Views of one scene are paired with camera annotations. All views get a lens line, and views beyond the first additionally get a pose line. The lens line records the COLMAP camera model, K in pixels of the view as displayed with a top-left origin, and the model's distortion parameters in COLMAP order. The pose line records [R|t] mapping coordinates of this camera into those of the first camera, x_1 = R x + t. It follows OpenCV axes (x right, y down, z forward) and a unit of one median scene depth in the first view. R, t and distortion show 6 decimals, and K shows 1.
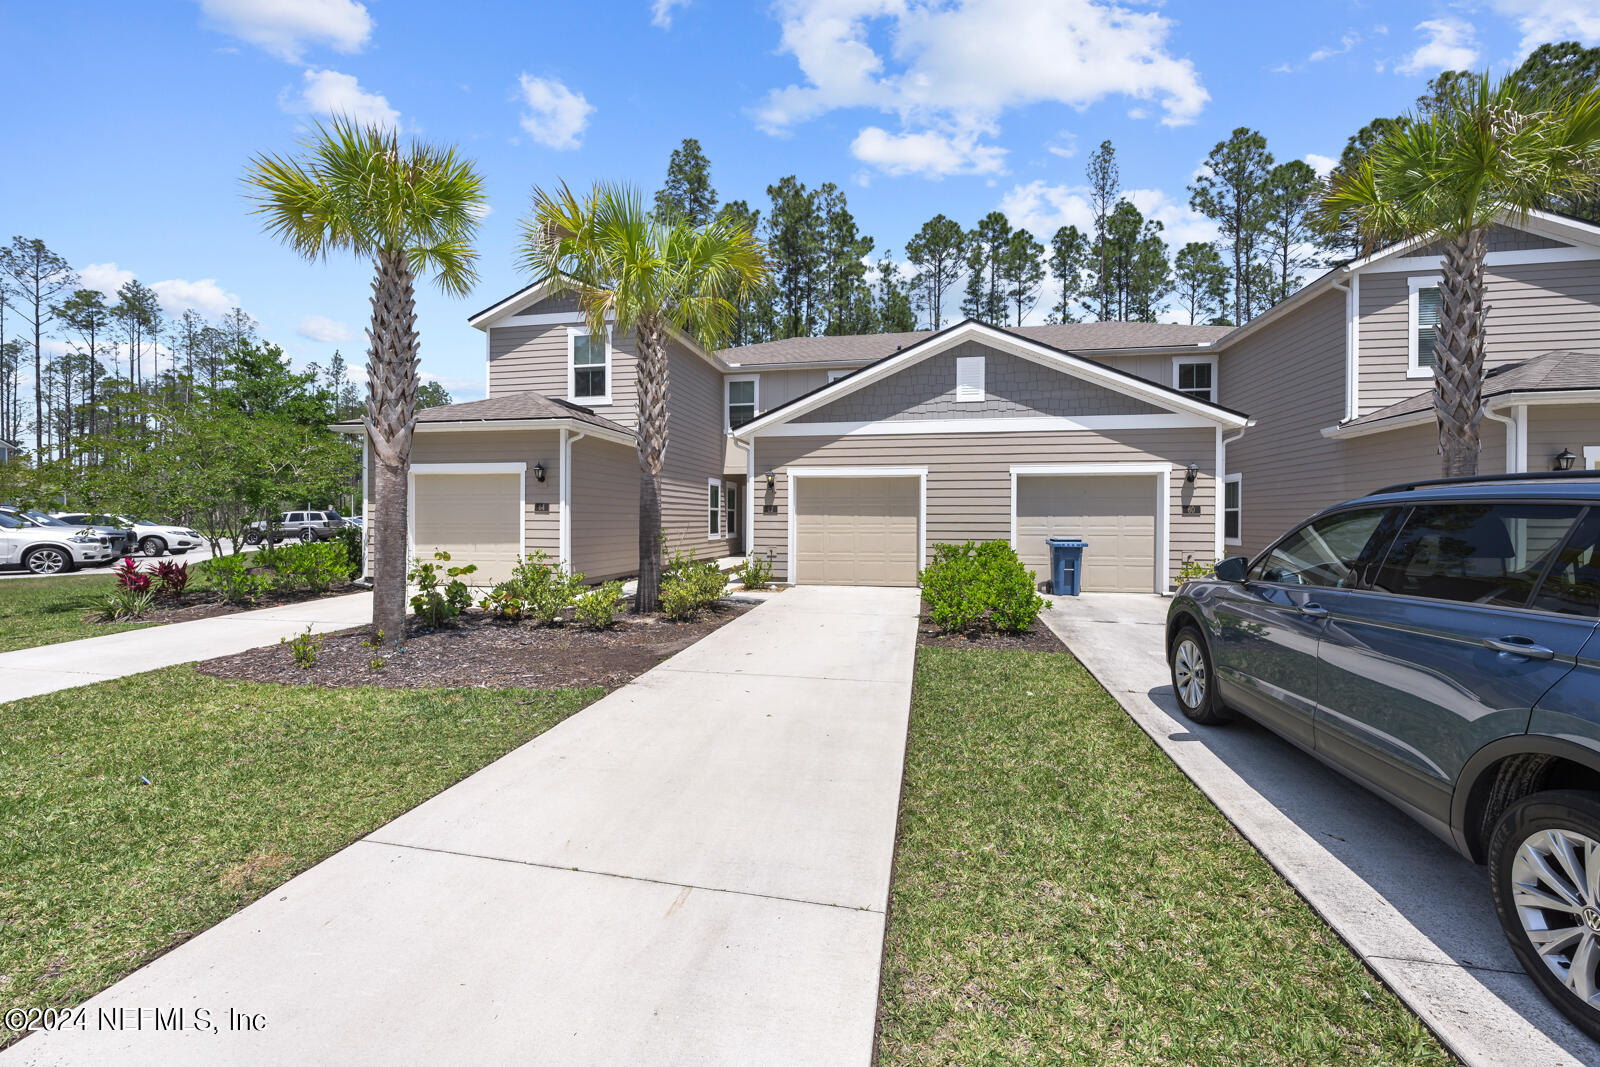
lens RADIAL K [[653.4, 0, 803.4], [0, 653.4, 523.7], [0, 0, 1]] dist [-0.001726, 0.000638]
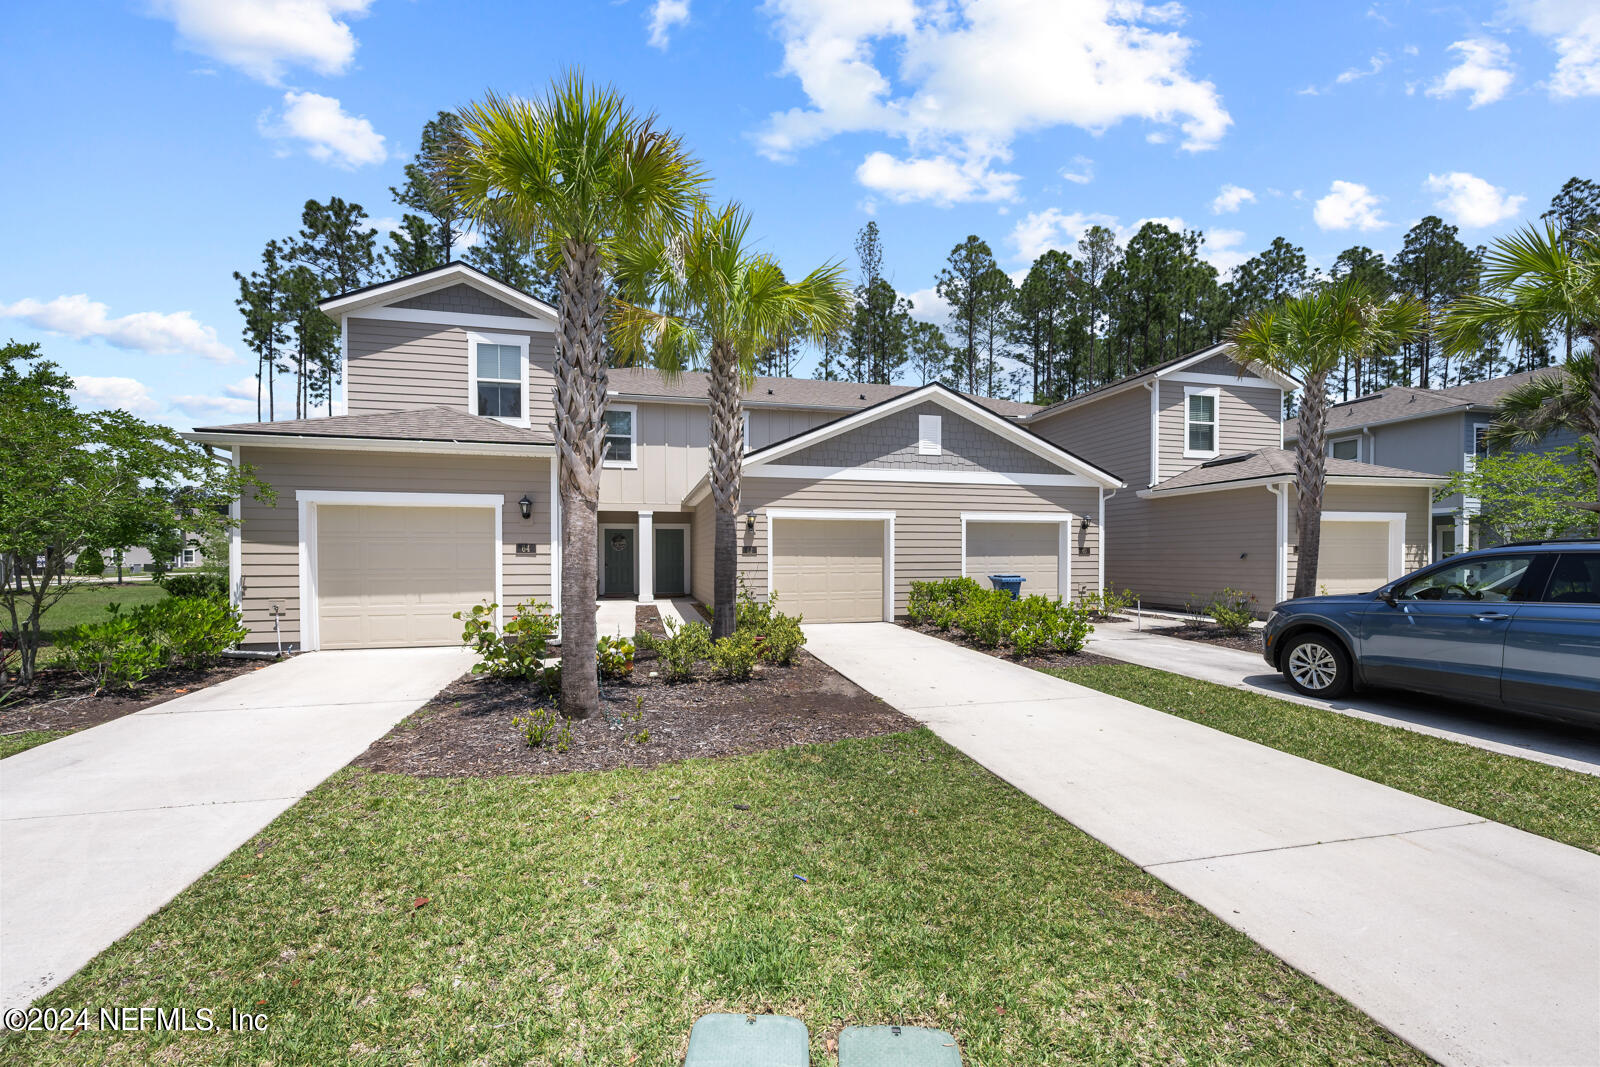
lens RADIAL K [[653.4, 0, 826.2], [0, 653.4, 566.8], [0, 0, 1]] dist [-0.001726, 0.000638]
pose [[0.900983, -0.011099, 0.433711, -0.390821], [0.007814, 0.999926, 0.009356, -0.005748], [-0.433783, -0.005040, 0.901003, 0.061482]]
